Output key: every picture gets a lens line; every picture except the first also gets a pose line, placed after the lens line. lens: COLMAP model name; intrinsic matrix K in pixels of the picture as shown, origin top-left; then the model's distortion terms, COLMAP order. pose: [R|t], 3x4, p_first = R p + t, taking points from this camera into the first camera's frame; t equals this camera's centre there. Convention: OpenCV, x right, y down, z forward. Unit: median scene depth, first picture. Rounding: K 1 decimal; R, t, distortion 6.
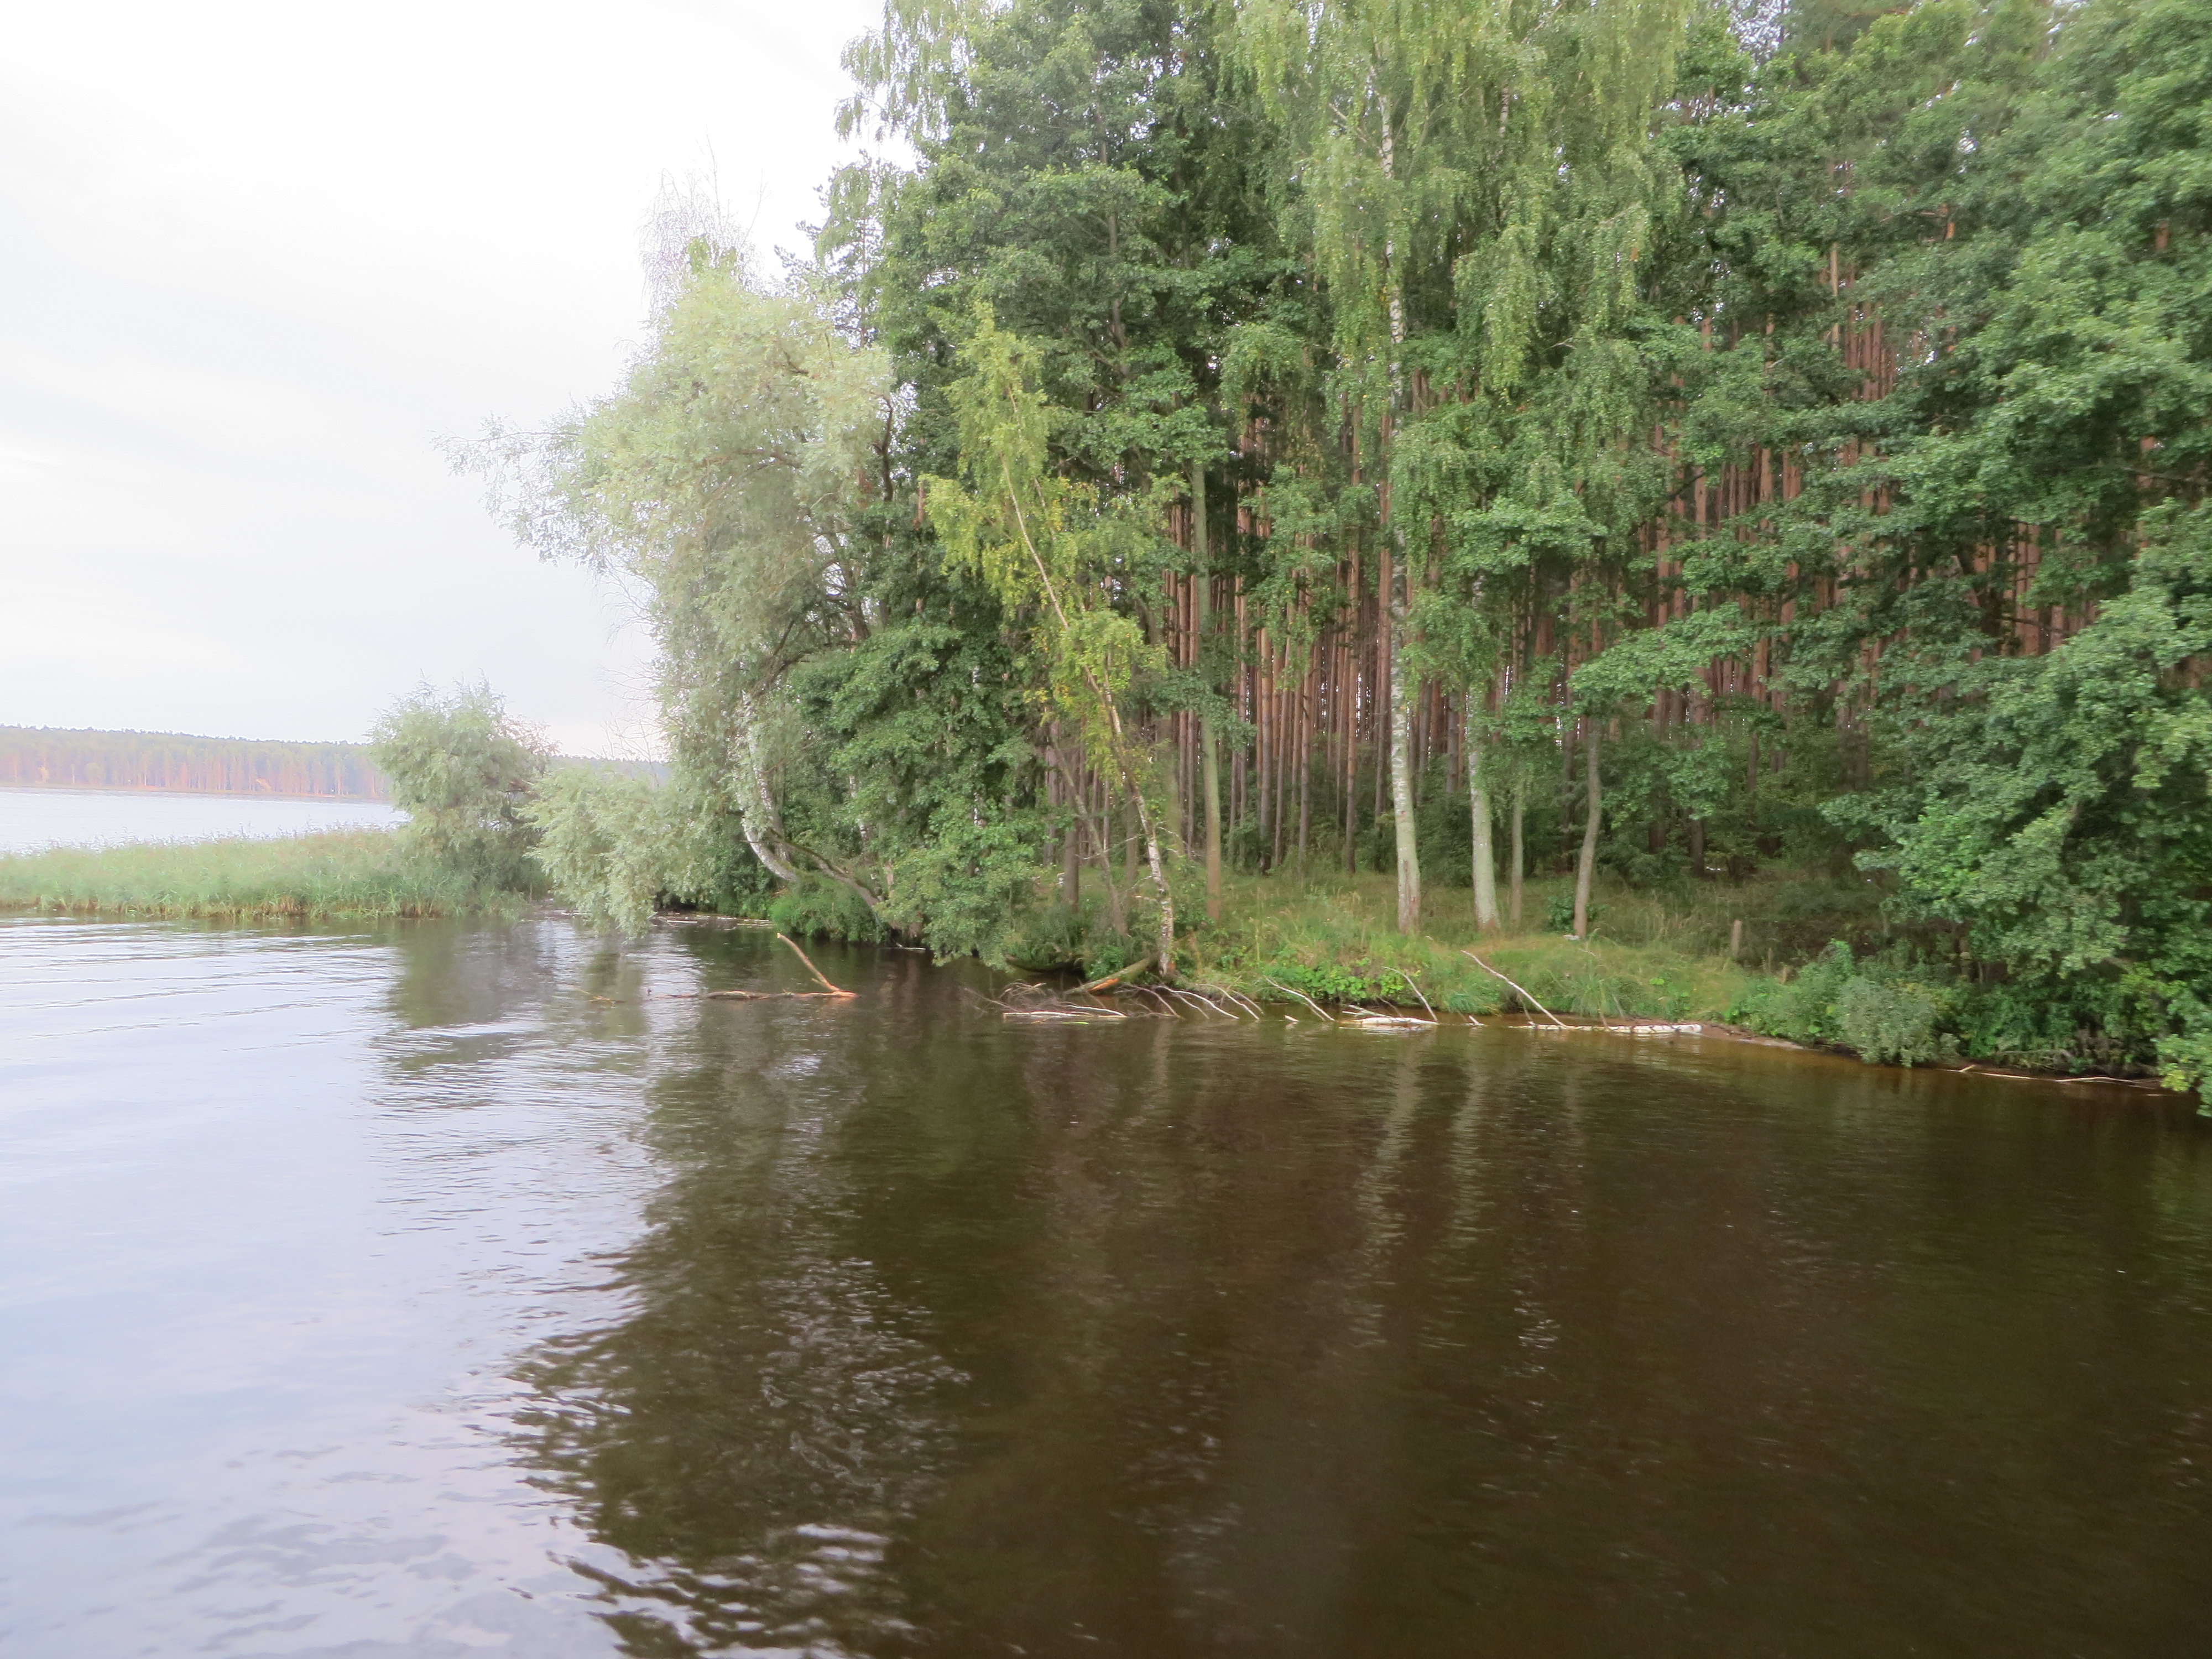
lens RADIAL K [[1706.1, 0, 1099.9], [0, 1706.1, 800.4], [0, 0, 1]] dist [0.003611, -0.004277]
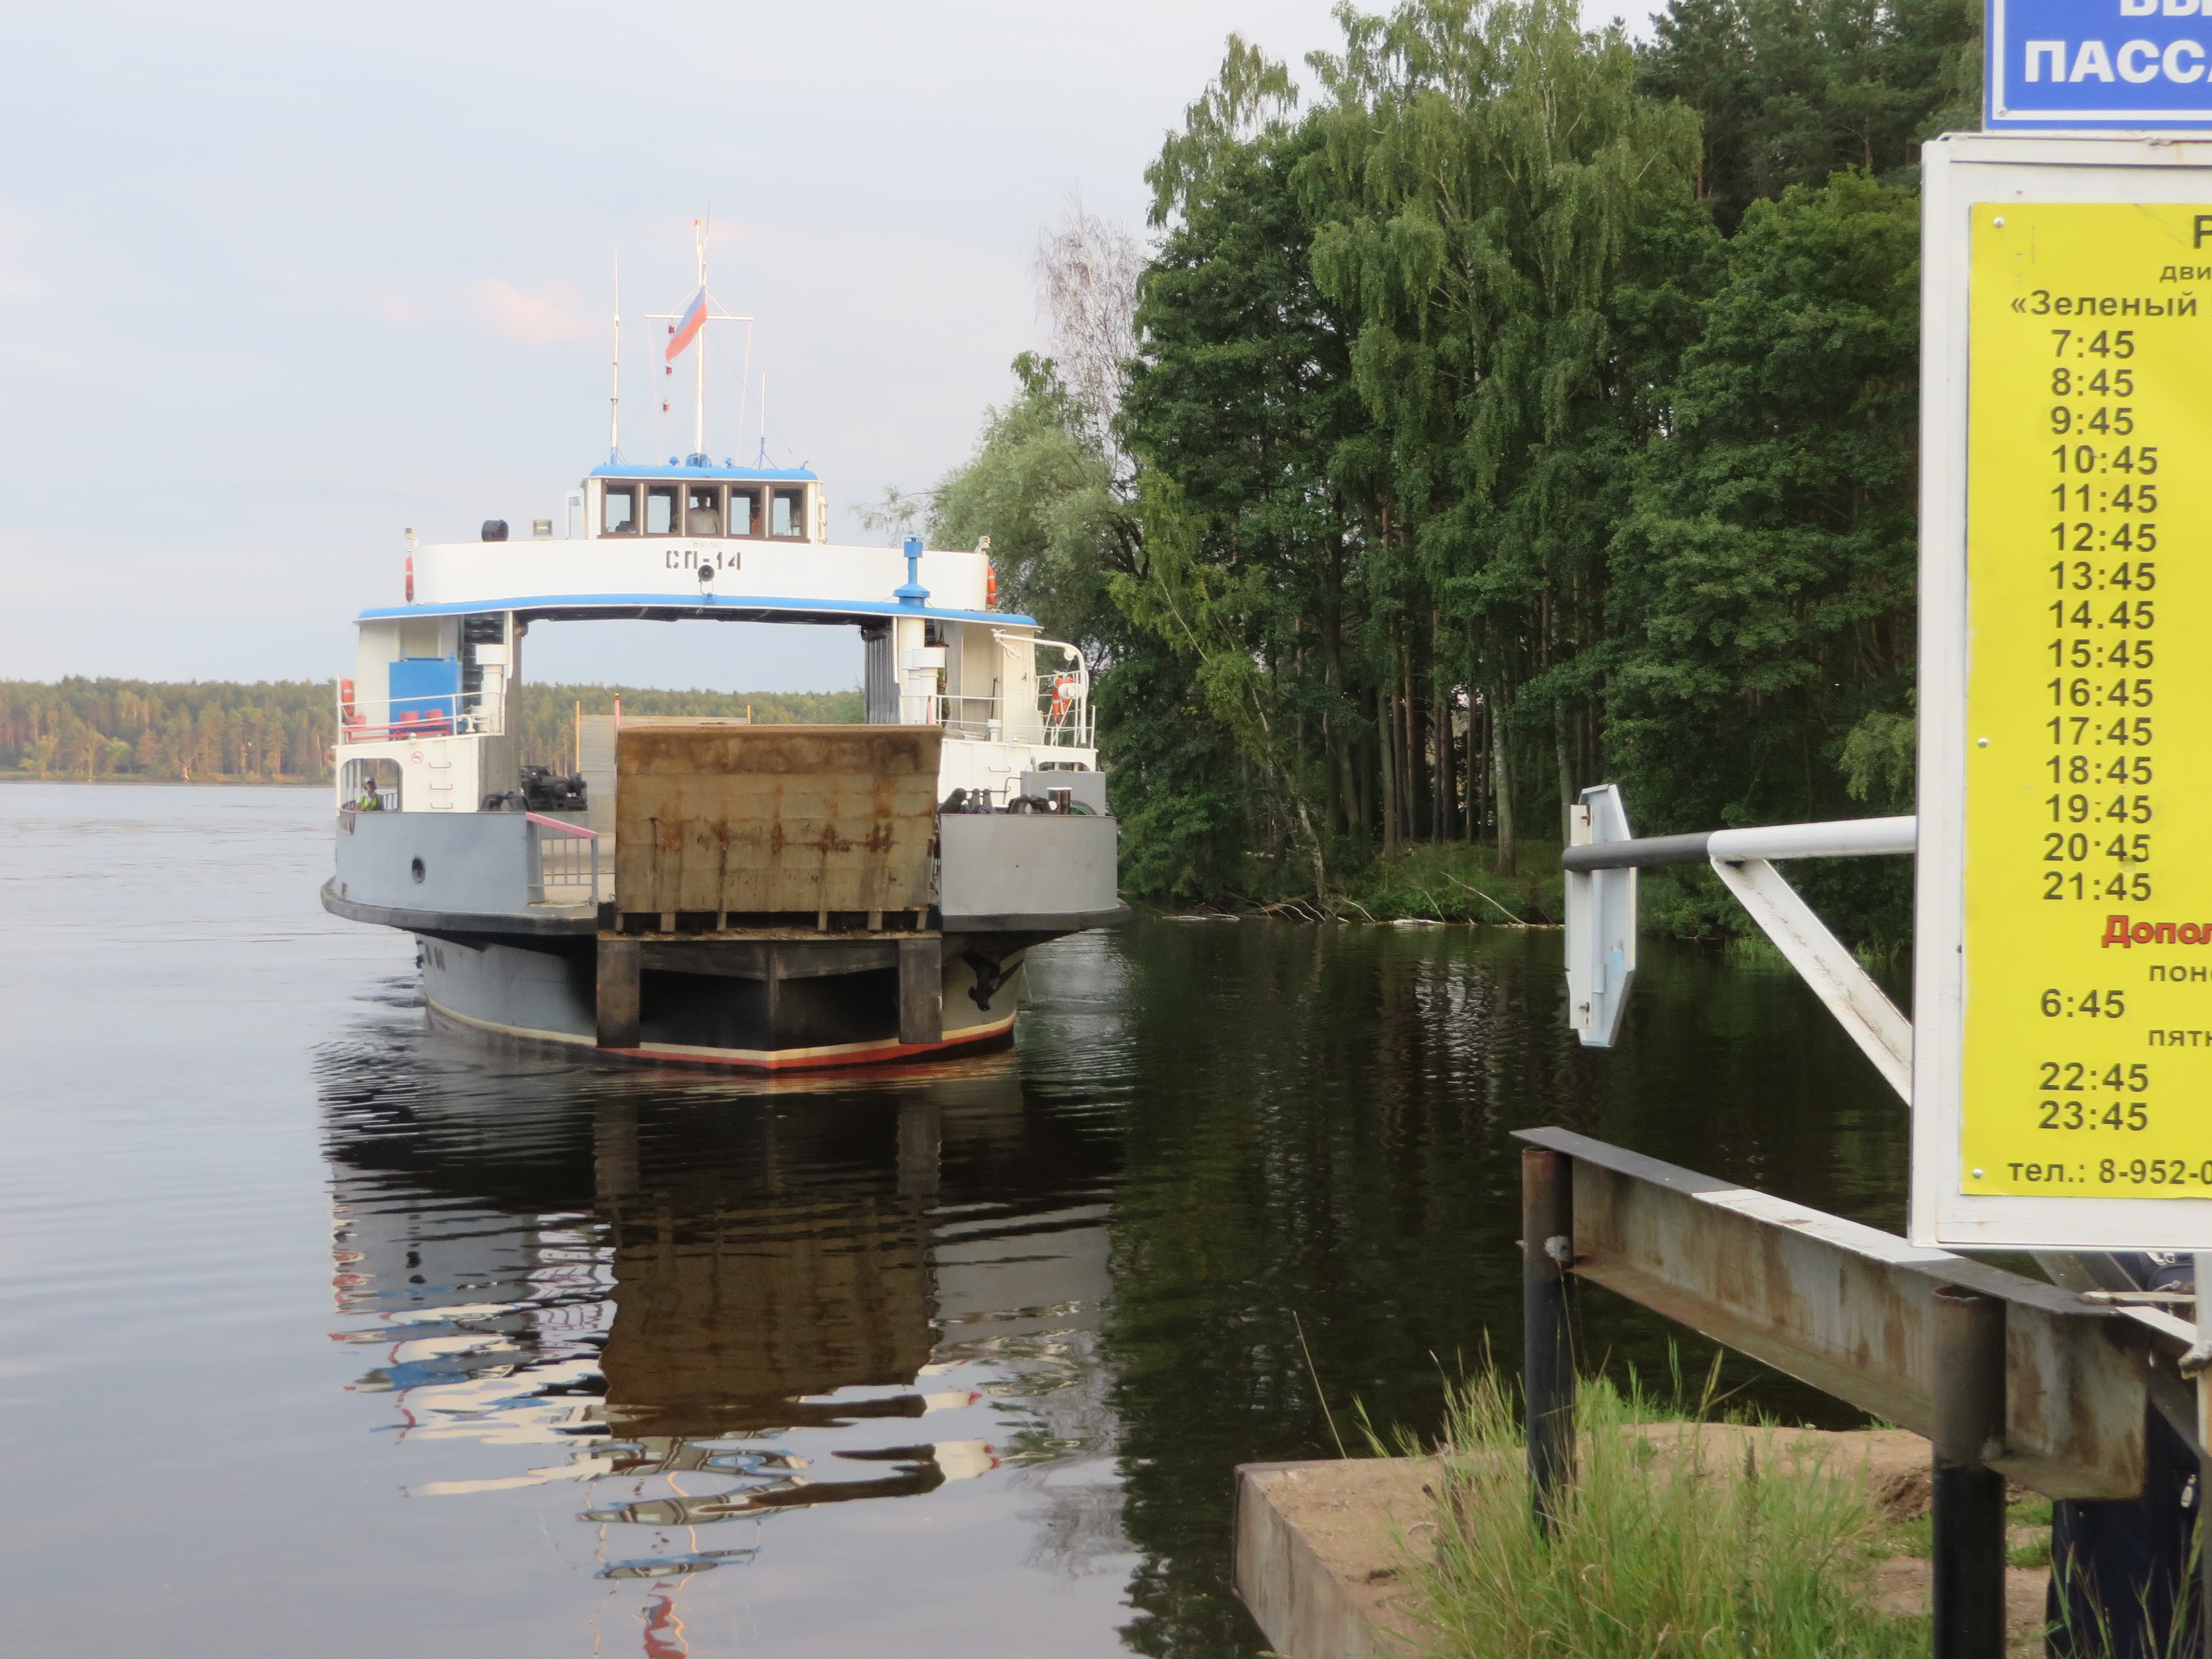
lens RADIAL K [[3526.6, 0, 1100.8], [0, 3526.6, 739.7], [0, 0, 1]] dist [-0.015668, 0.072833]
pose [[0.932283, -0.029121, -0.360555, 0.989504], [0.029416, 0.999556, -0.004672, -0.022891], [0.360531, -0.006250, 0.932726, -1.889151]]
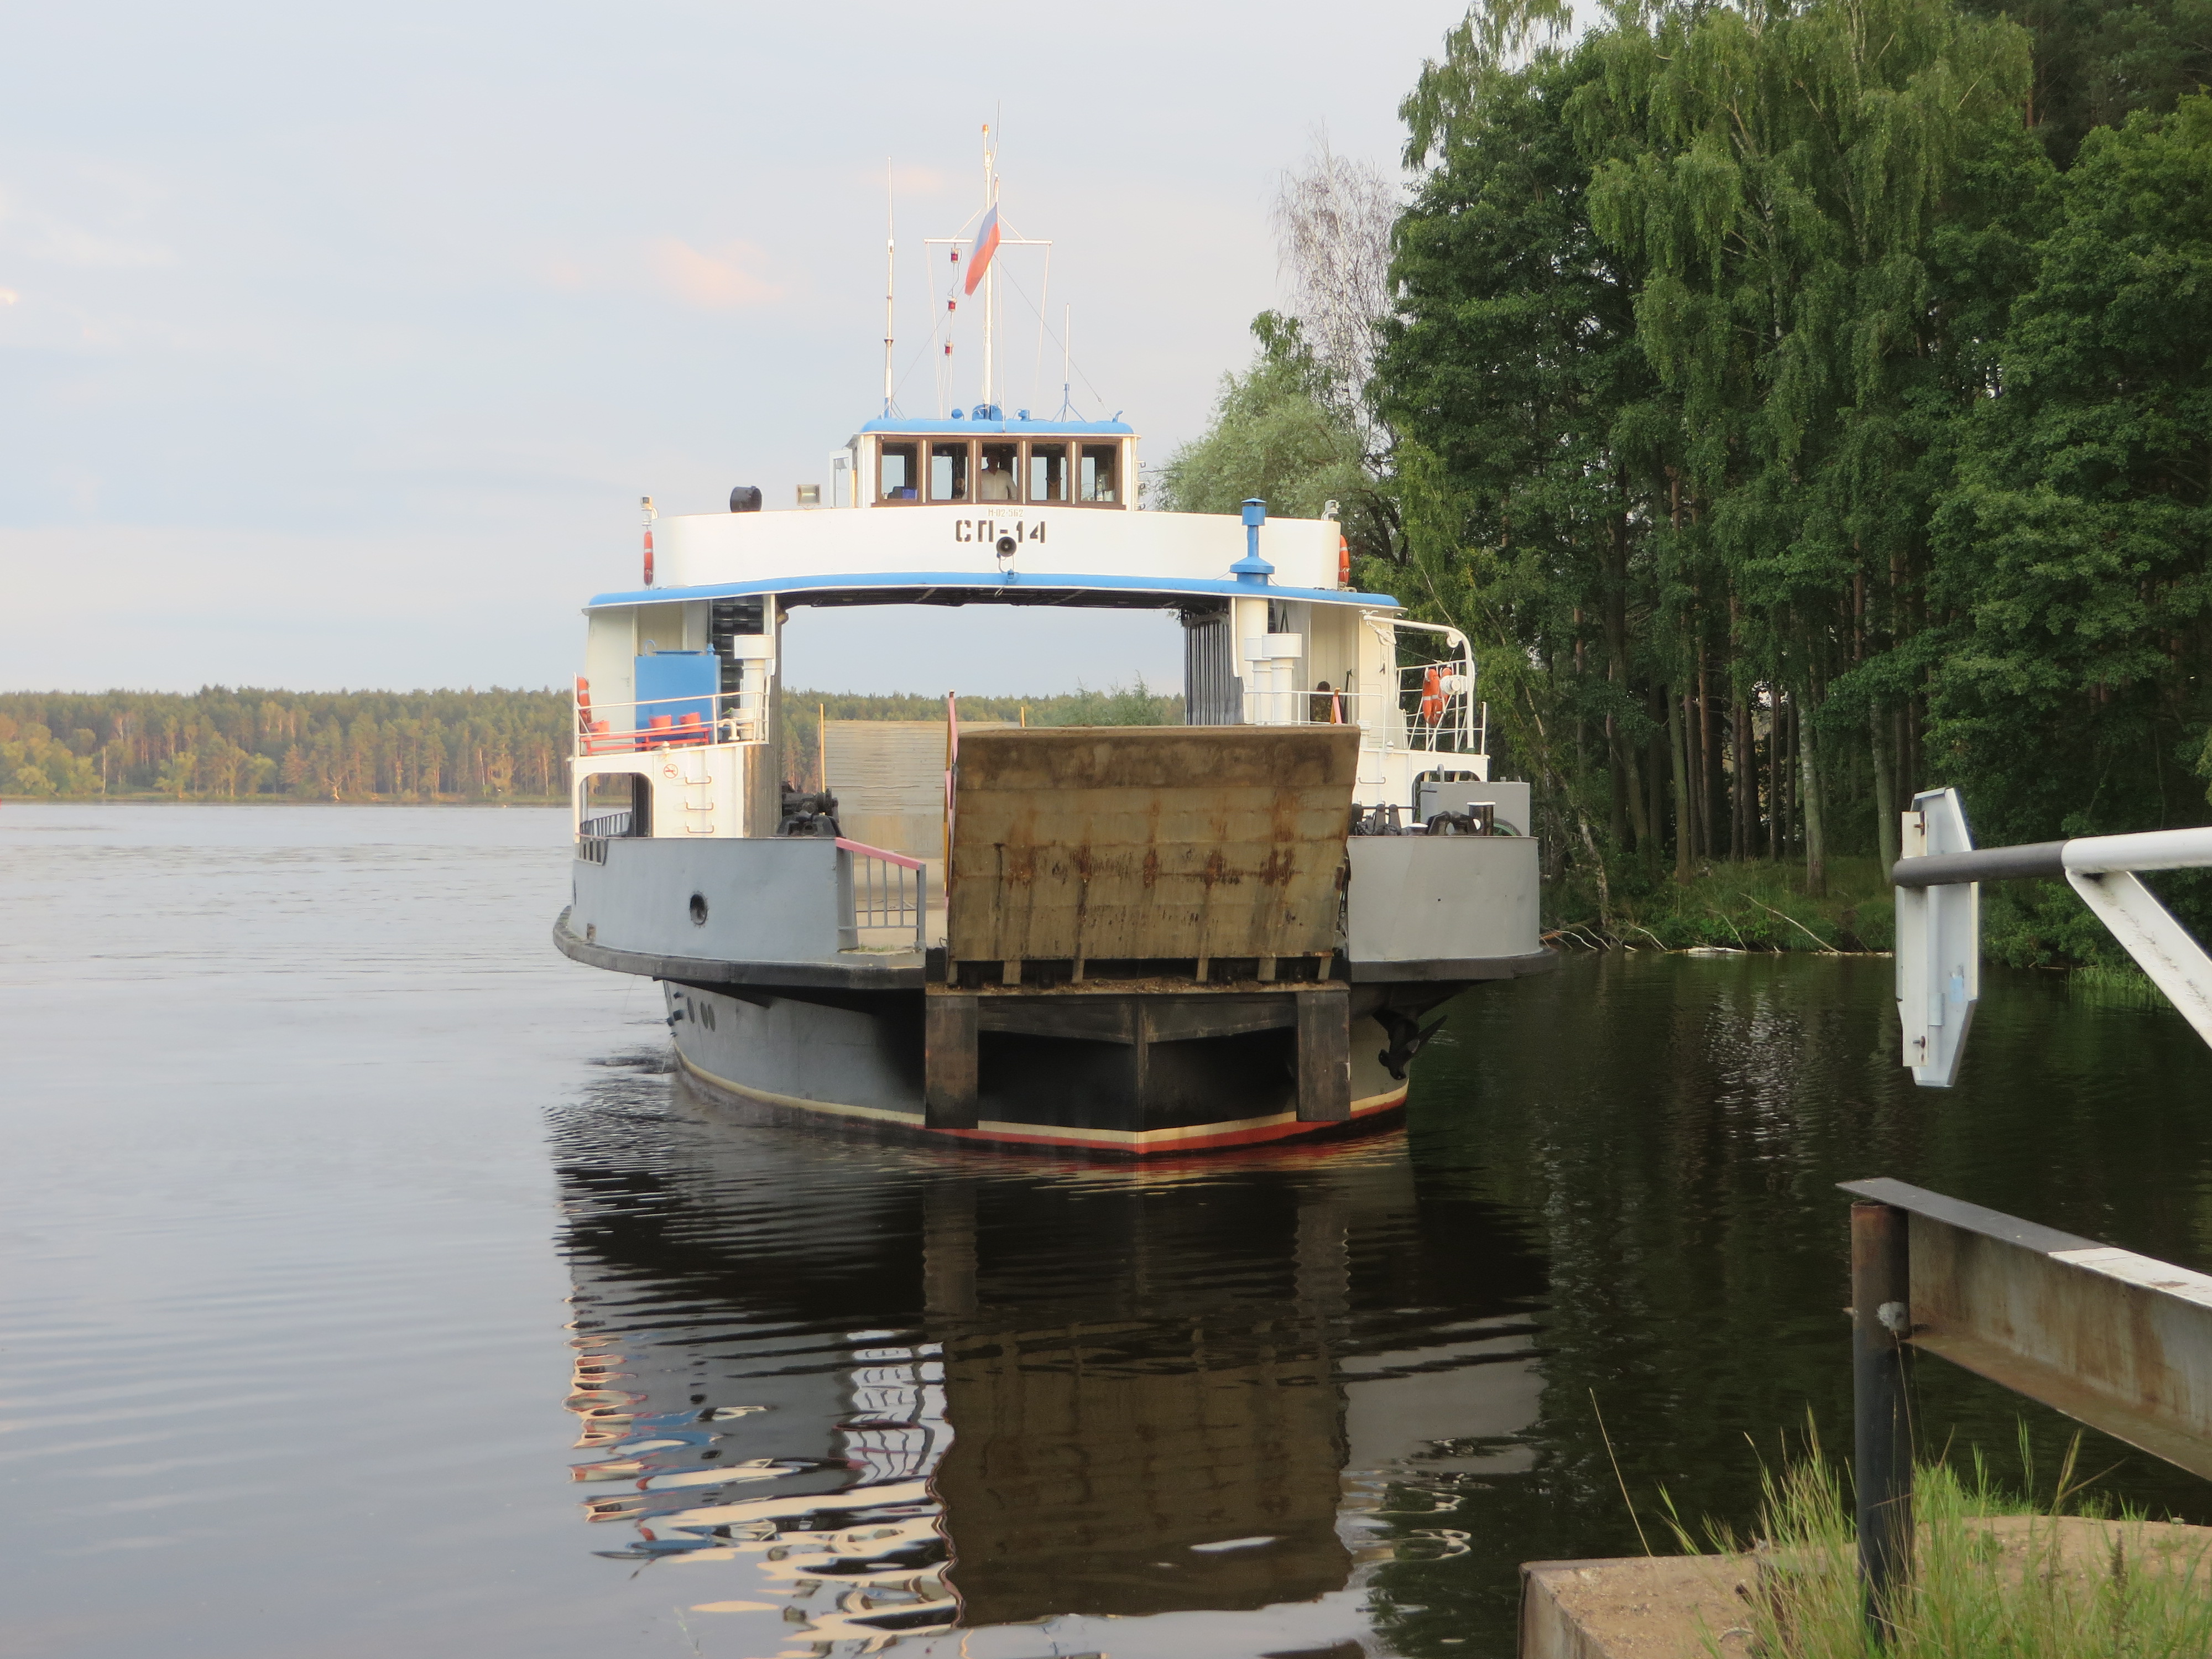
lens RADIAL K [[3885.7, 0, 1106.0], [0, 3885.7, 829.5], [0, 0, 1]] dist [-0.089590, 0.251678]
pose [[0.910409, -0.028389, -0.412735, 0.946592], [0.037681, 0.999186, 0.014389, -0.023437], [0.411990, -0.028652, 0.910738, -1.846119]]
